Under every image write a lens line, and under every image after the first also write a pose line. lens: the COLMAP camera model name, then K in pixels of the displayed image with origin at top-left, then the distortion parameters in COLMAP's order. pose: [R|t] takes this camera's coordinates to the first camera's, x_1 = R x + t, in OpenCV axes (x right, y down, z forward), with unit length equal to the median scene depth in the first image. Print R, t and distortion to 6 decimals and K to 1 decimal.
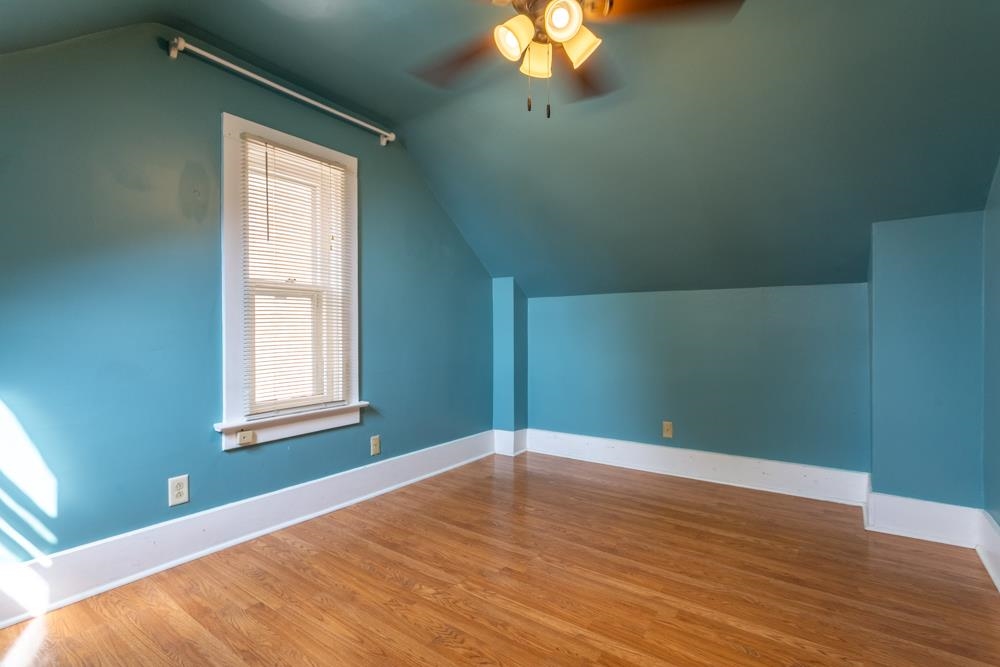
lens RADIAL K [[475.0, 0, 502.3], [0, 475.0, 332.3], [0, 0, 1]] dist [-0.001380, 0.000680]
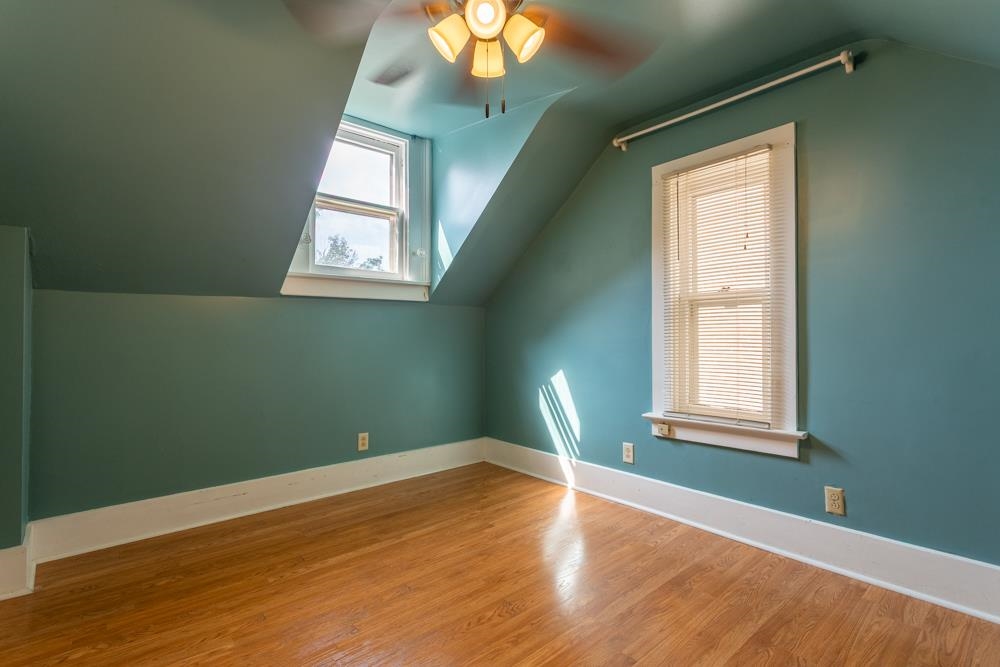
lens RADIAL K [[475.0, 0, 504.5], [0, 475.0, 333.9], [0, 0, 1]] dist [-0.001380, 0.000680]
pose [[-0.242845, -0.009727, -0.970016, 0.660801], [-0.001995, 0.999953, -0.009527, -0.005895], [0.970063, -0.000378, -0.242852, 0.833807]]
